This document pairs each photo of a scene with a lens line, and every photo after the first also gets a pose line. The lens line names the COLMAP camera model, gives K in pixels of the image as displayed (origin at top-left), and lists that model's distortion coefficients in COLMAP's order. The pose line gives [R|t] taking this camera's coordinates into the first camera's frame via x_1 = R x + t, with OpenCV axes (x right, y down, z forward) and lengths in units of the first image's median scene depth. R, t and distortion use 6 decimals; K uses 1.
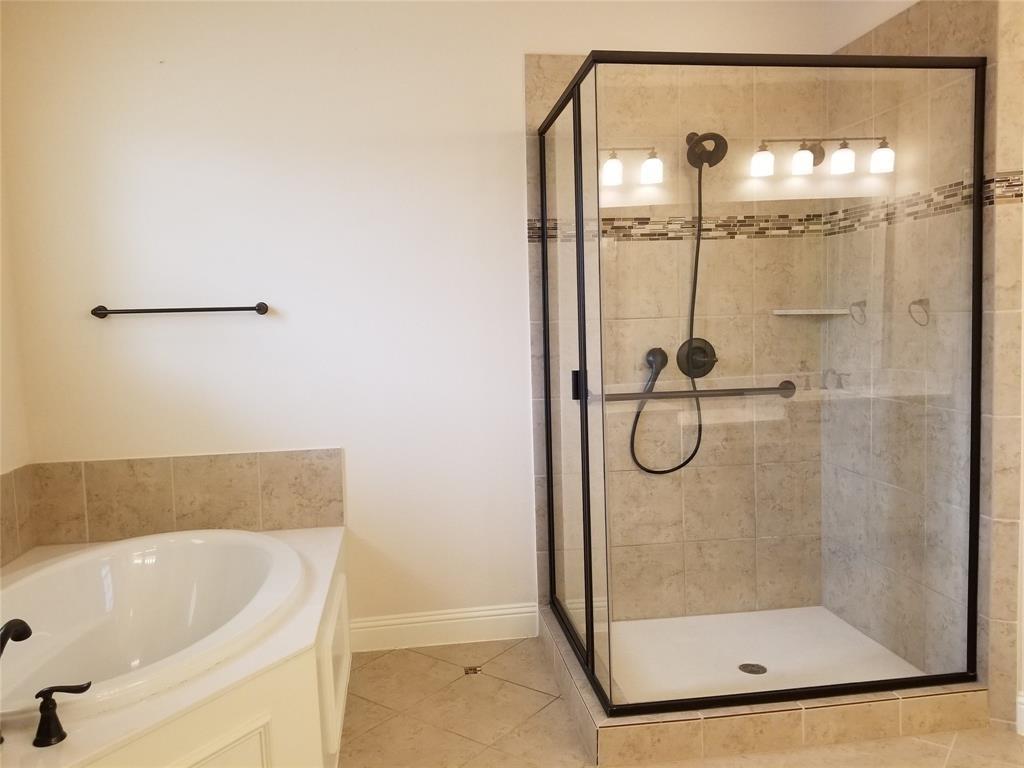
lens RADIAL K [[796.1, 0, 521.2], [0, 796.1, 383.2], [0, 0, 1]] dist [0.085319, -0.151421]
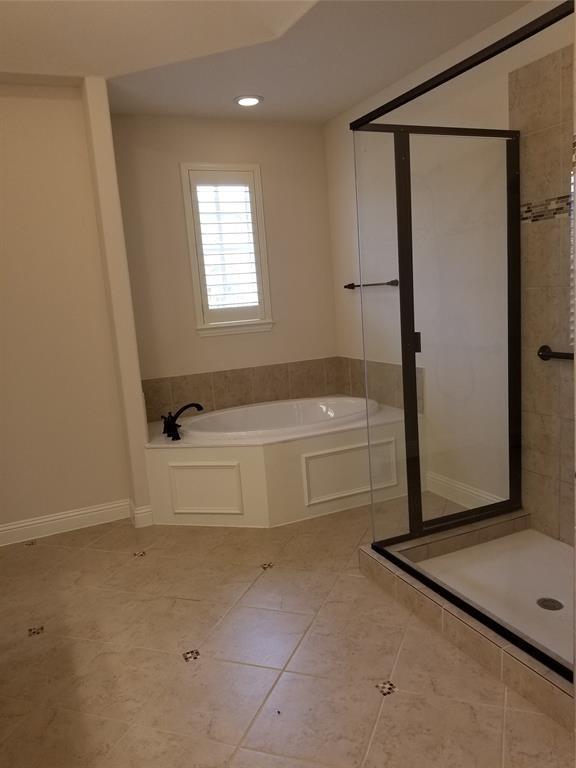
lens RADIAL K [[597.1, 0, 287.6], [0, 597.1, 398.5], [0, 0, 1]] dist [0.085319, -0.151421]
pose [[0.279517, 0.177220, -0.943644, 0.908100], [-0.007577, 0.983195, 0.182404, -0.082814], [0.960111, -0.043835, 0.276163, 0.401052]]
